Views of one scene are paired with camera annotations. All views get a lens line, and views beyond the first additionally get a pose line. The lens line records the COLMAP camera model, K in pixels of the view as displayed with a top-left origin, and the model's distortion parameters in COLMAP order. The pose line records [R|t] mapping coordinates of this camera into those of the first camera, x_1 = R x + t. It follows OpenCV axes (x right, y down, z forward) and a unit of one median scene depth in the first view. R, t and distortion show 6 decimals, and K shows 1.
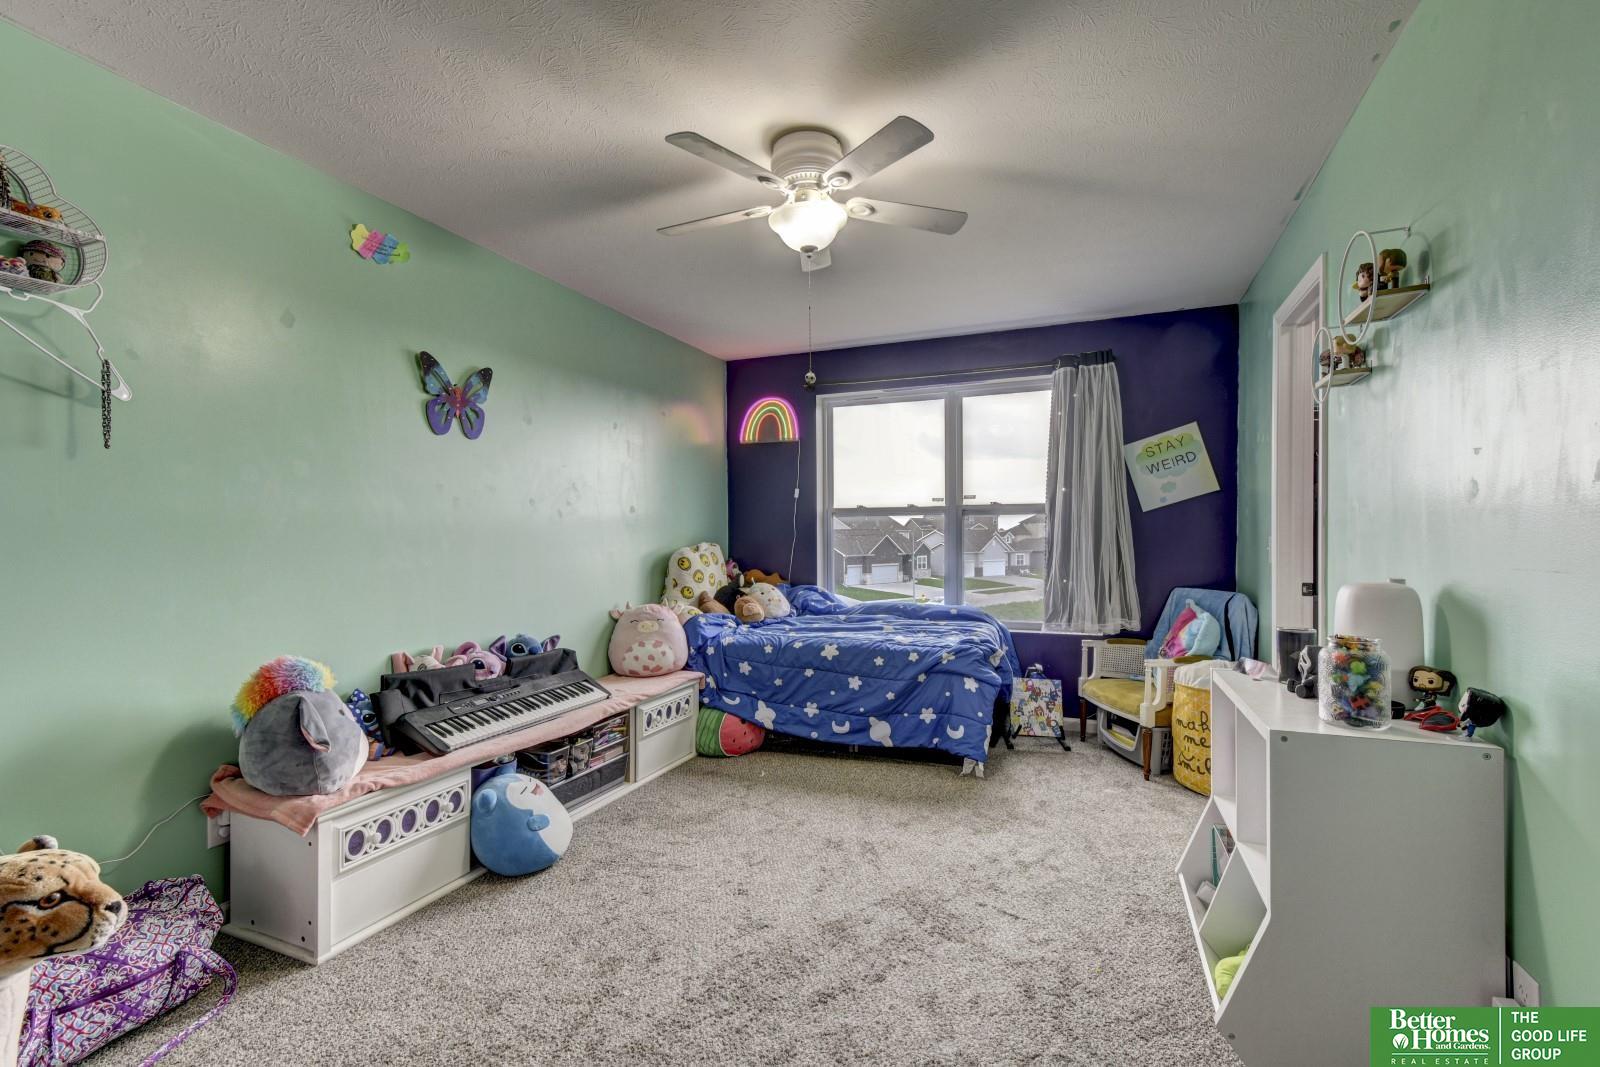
lens RADIAL K [[705.4, 0, 801.2], [0, 705.4, 541.3], [0, 0, 1]] dist [-0.000328, -0.000801]
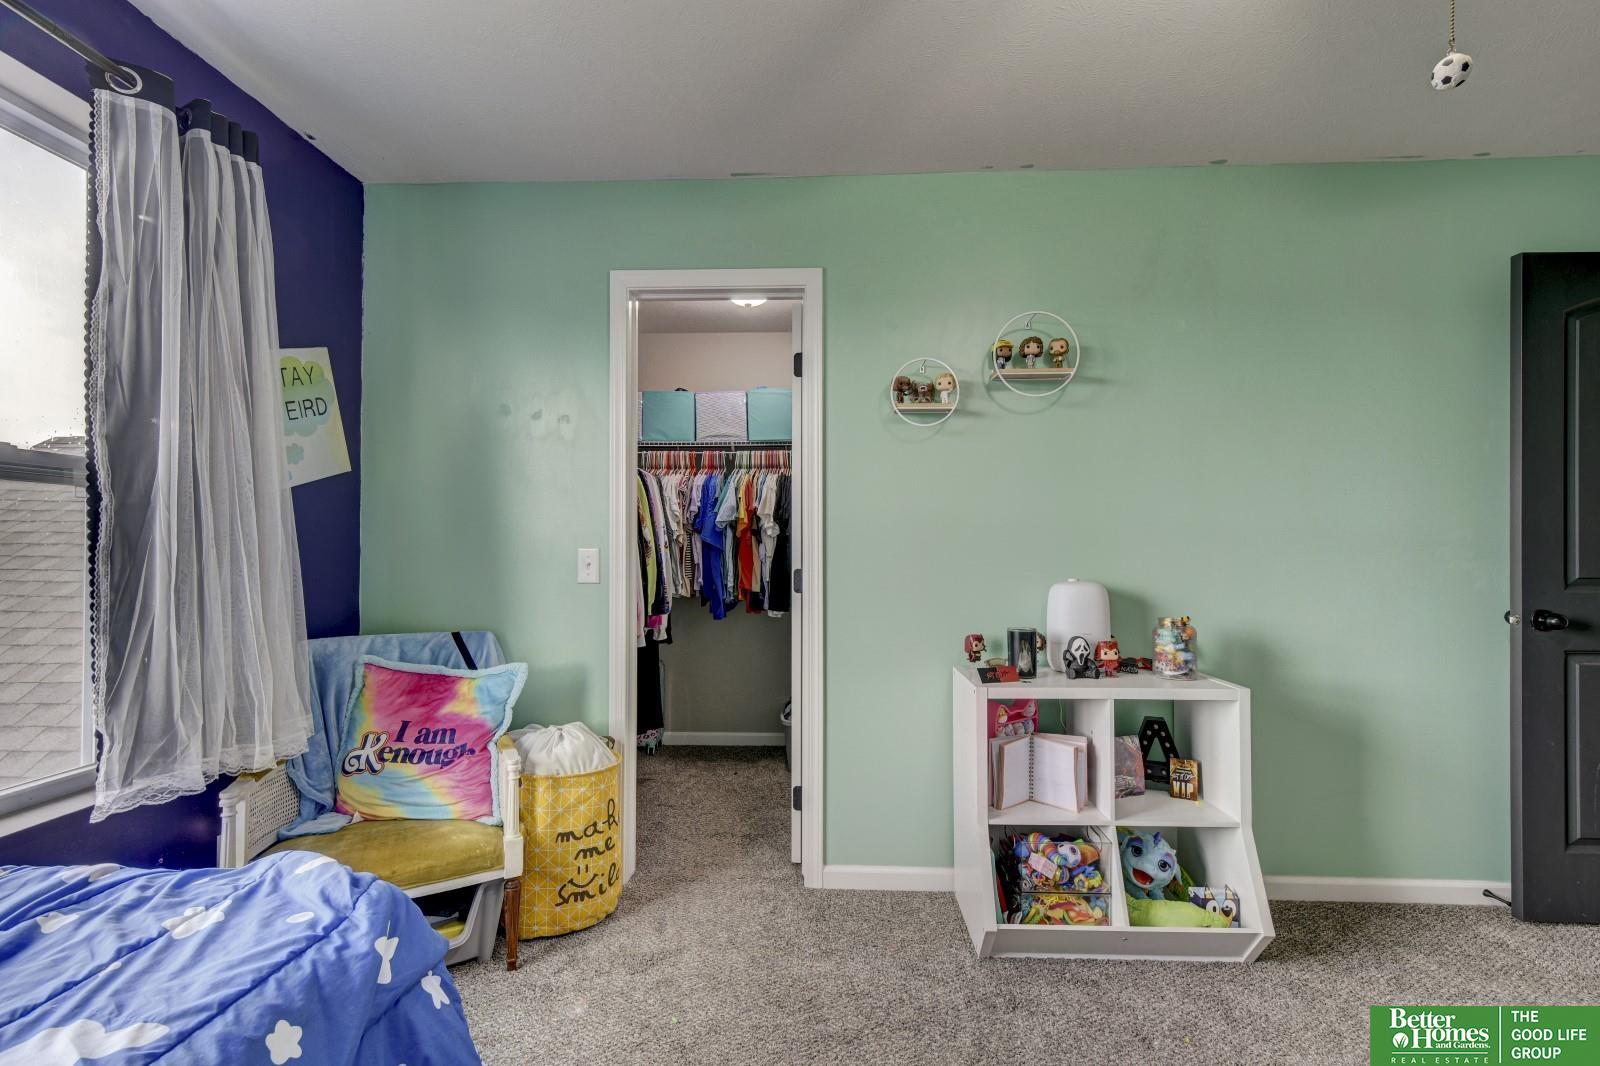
lens RADIAL K [[705.4, 0, 801.2], [0, 705.4, 540.8], [0, 0, 1]] dist [-0.000328, -0.000801]
pose [[-0.351014, 0.006322, 0.936349, -0.116793], [0.005650, 0.999973, -0.004633, -0.006624], [-0.936353, 0.003664, -0.351041, 0.854772]]
